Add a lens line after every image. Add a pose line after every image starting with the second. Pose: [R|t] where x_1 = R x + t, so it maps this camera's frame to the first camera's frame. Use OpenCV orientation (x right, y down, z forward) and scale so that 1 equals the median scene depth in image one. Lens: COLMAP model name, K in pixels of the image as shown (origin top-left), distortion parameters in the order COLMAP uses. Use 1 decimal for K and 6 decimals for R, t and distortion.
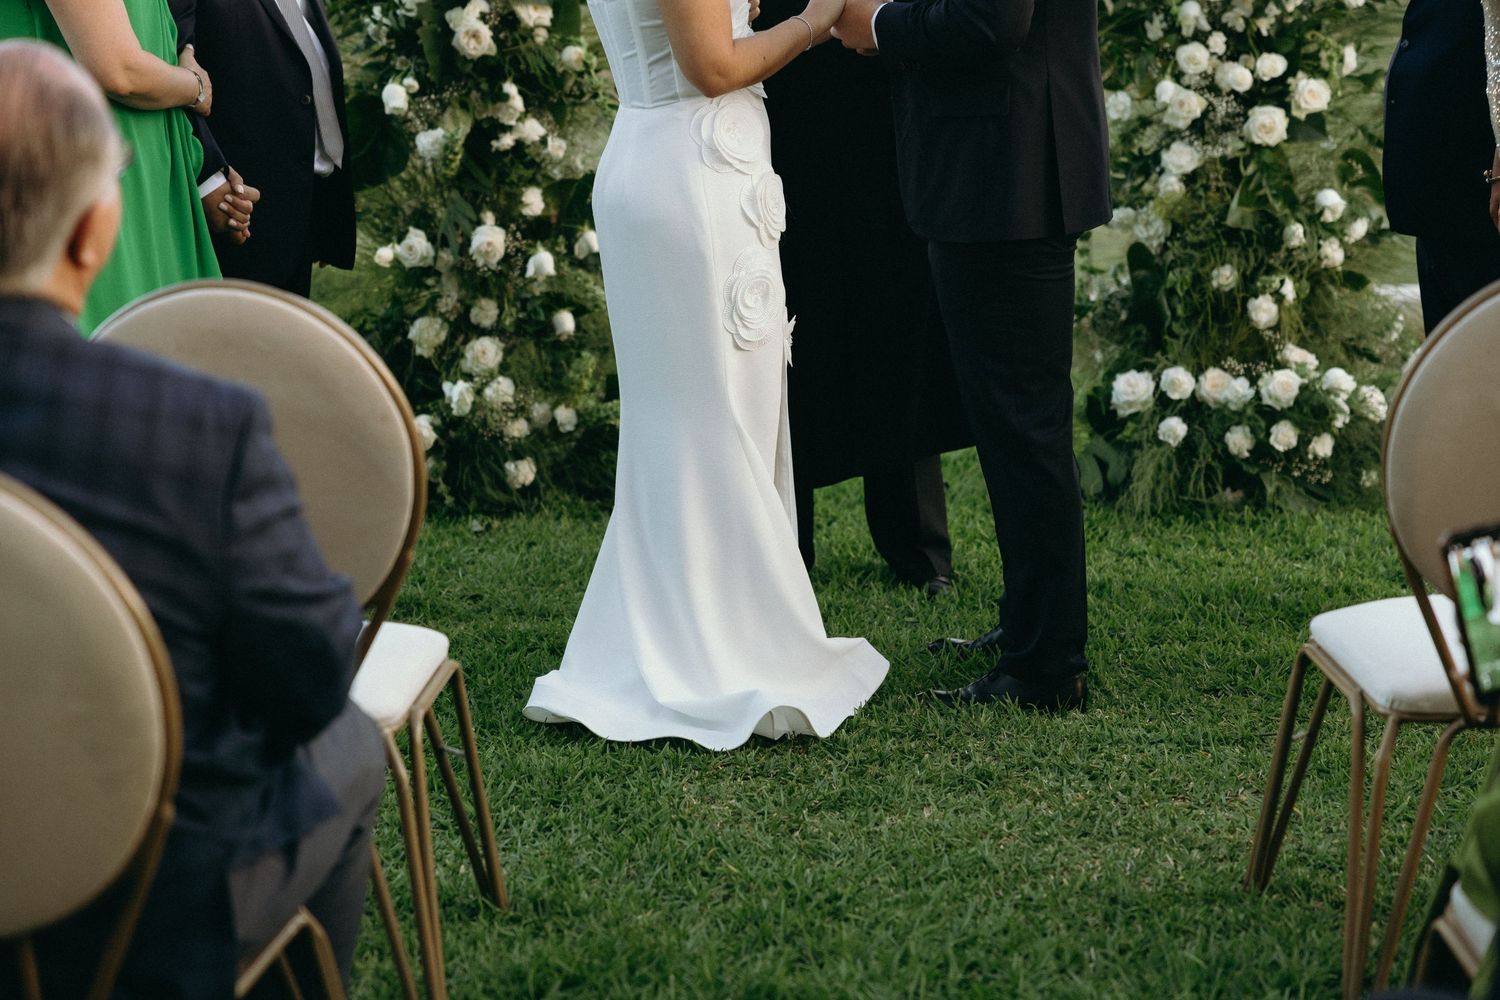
lens RADIAL K [[2895.3, 0, 745.7], [0, 2895.3, 474.5], [0, 0, 1]] dist [0.040368, 0.000000]
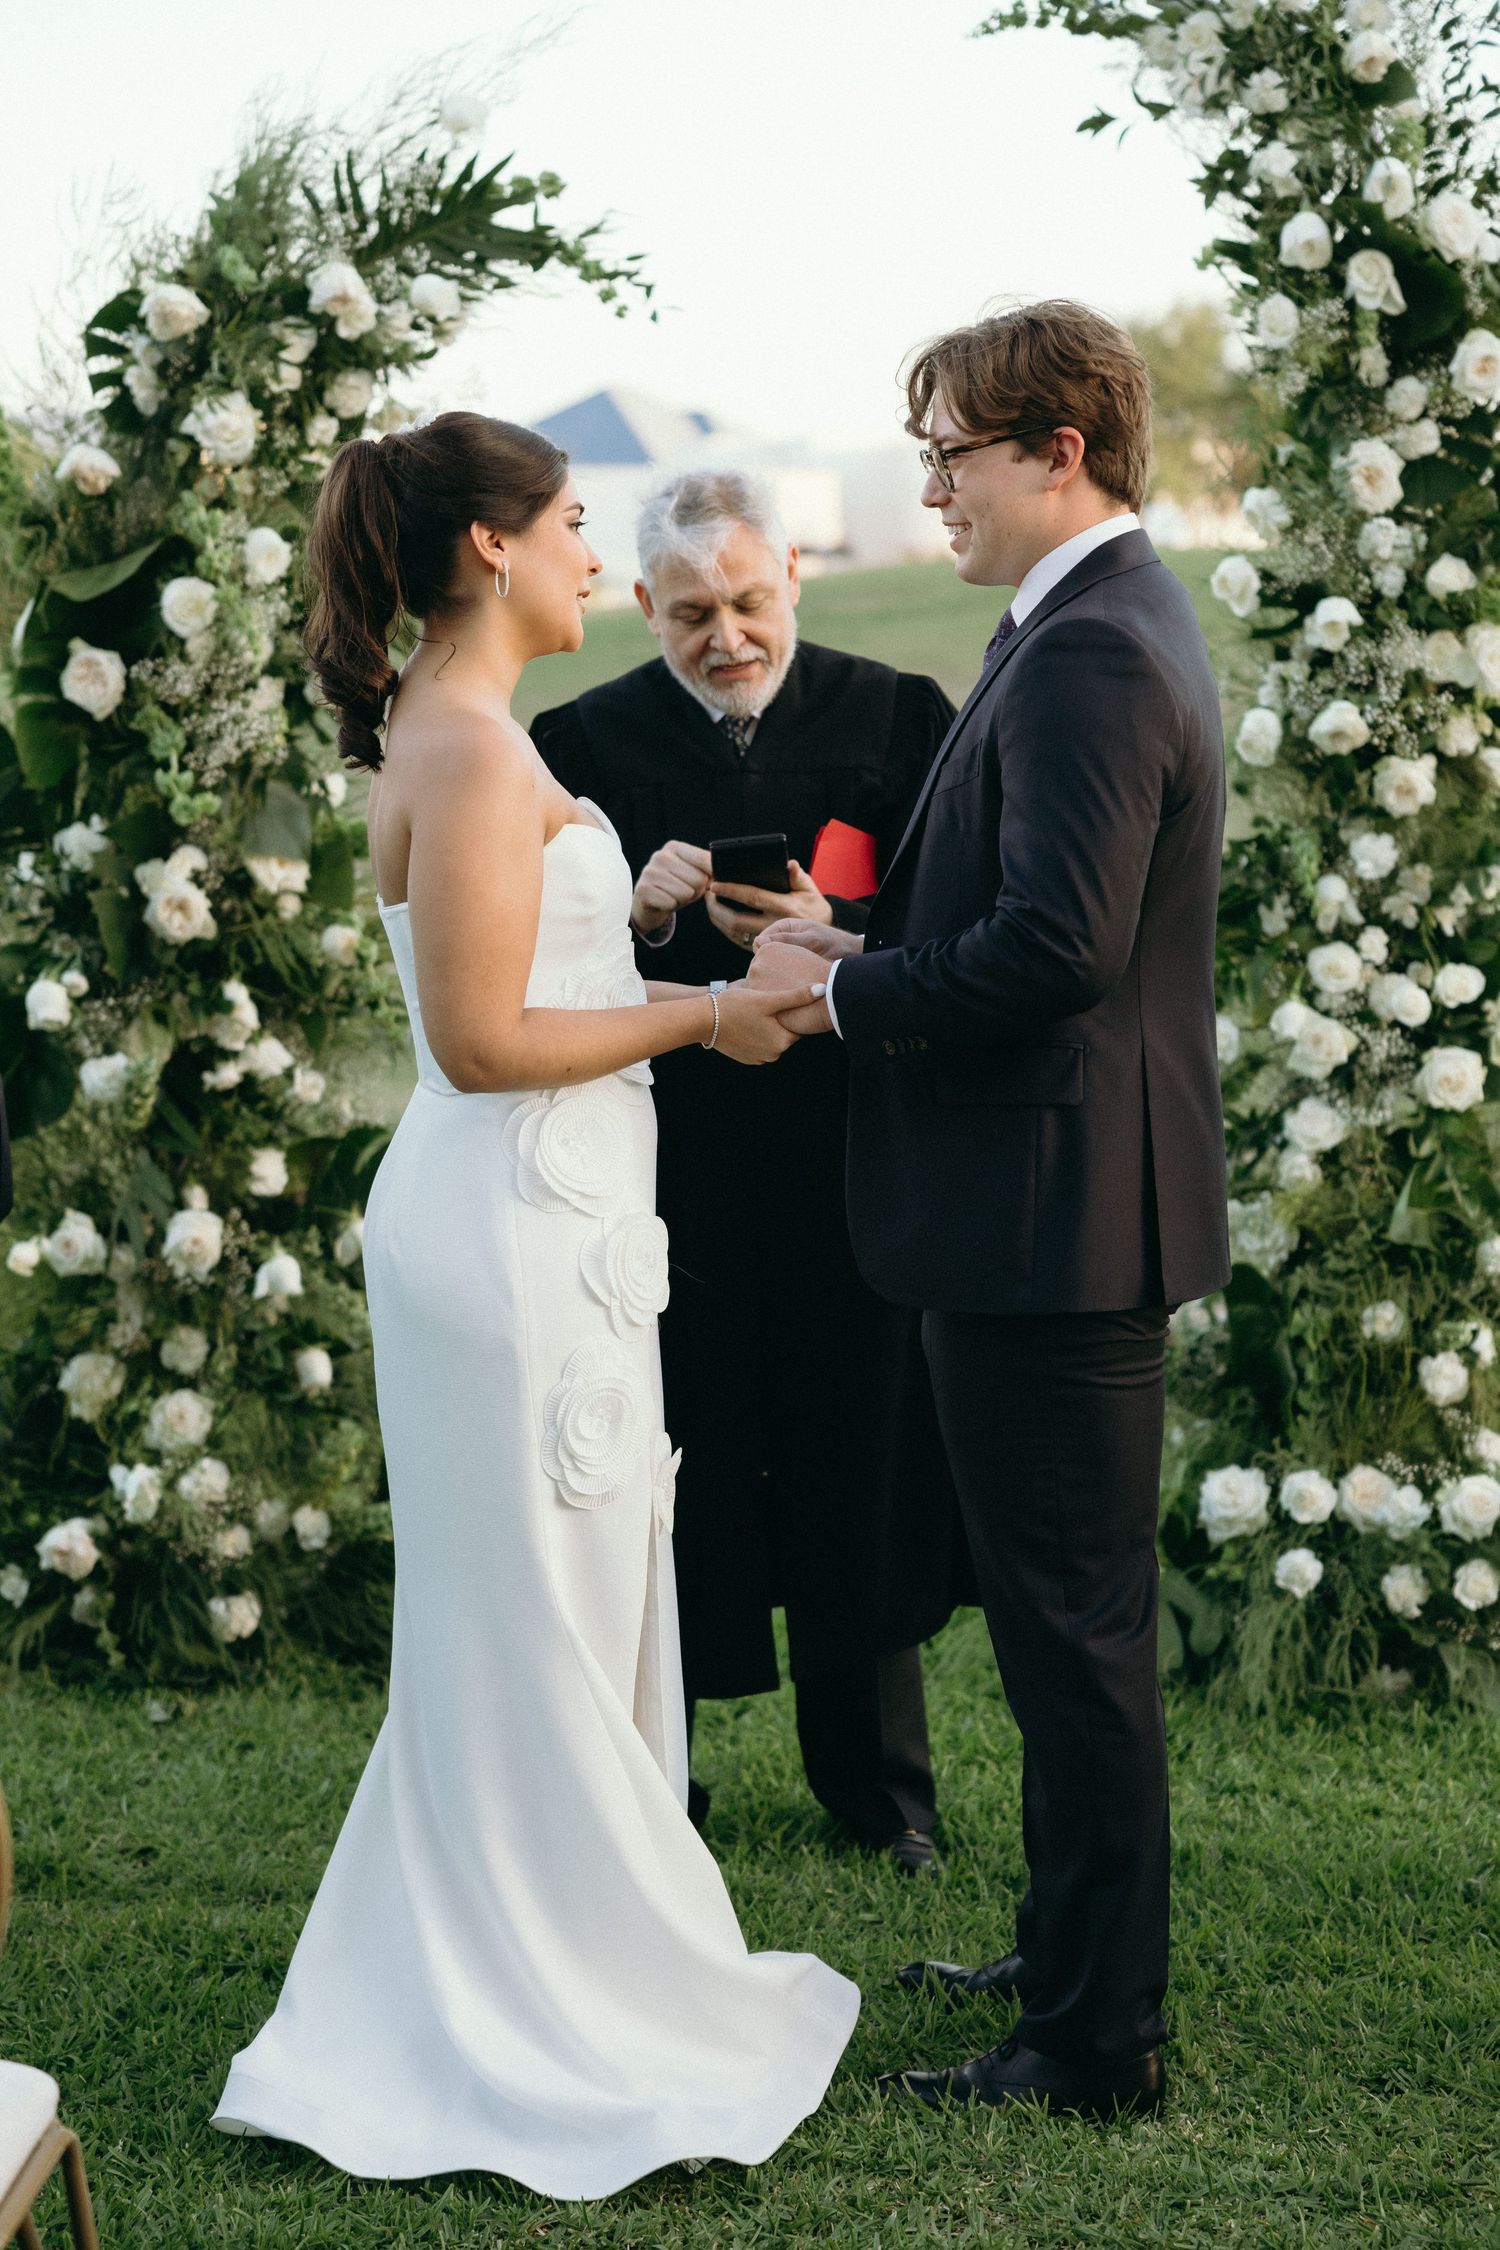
lens RADIAL K [[4342.9, 0, 743.4], [0, 4342.9, 1124.4], [0, 0, 1]] dist [0.040368, 0.000000]
pose [[0.999360, 0.023069, 0.027356, 0.002075], [-0.020996, 0.997053, -0.073788, -0.038810], [-0.028978, 0.073166, 0.996899, 0.074452]]
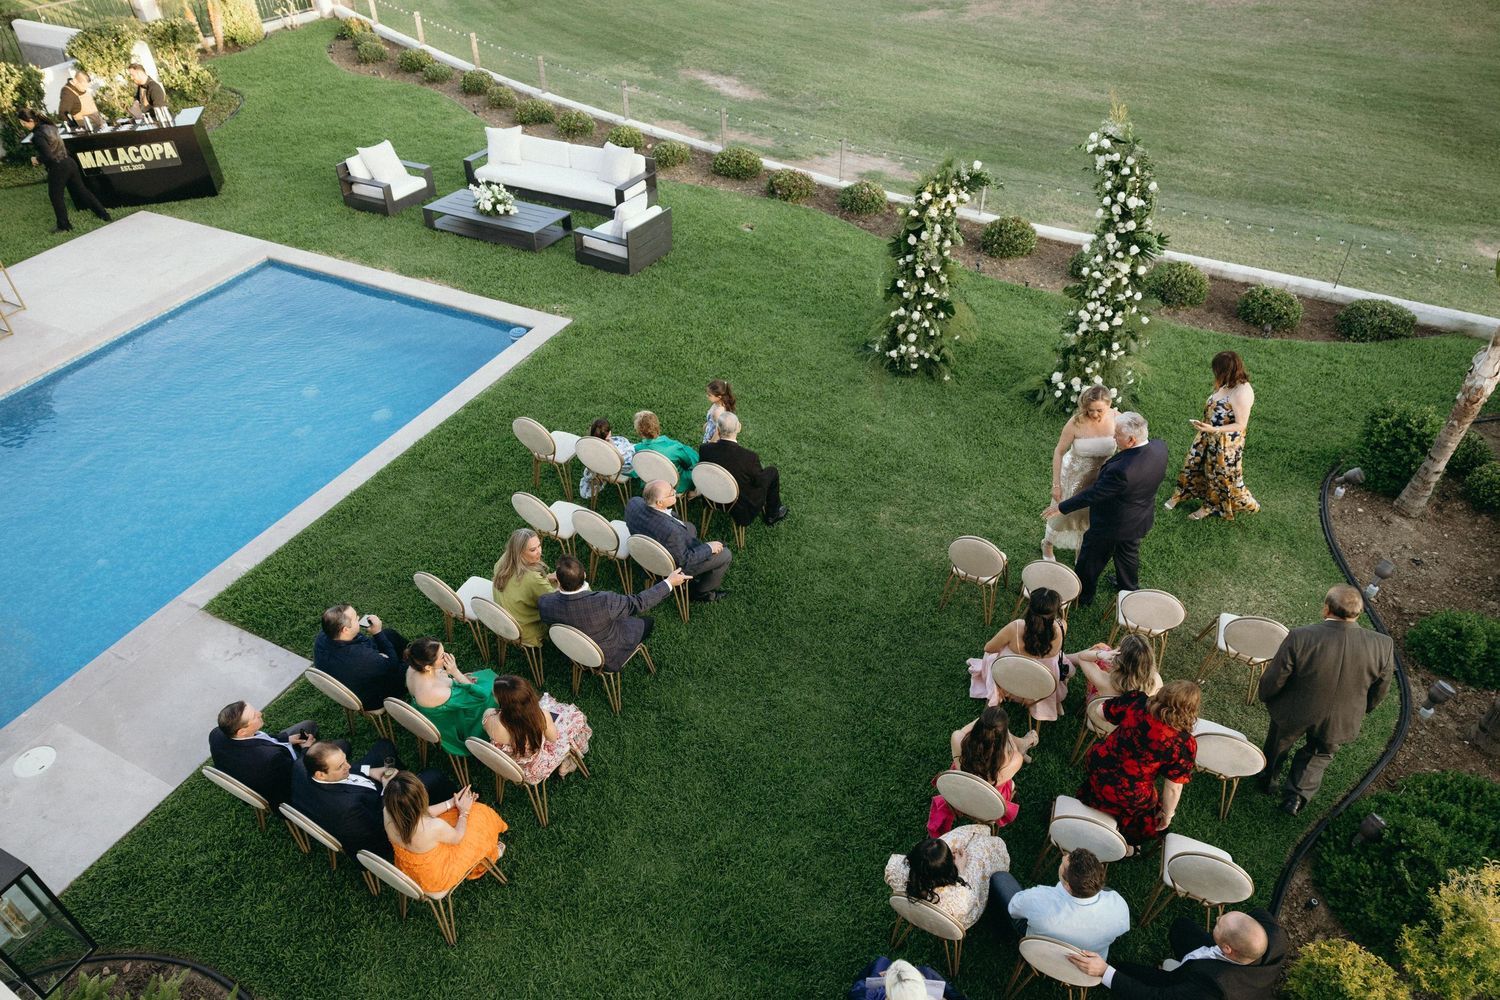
lens RADIAL K [[1002.7, 0, 749.8], [0, 1002.7, 509.4], [0, 0, 1]] dist [-0.005440, 0.004545]
pose [[0.912179, 0.273787, -0.304911, 0.229673], [-0.101424, 0.871748, 0.479341, -0.534774], [0.397043, -0.406320, 0.822959, -0.490930]]
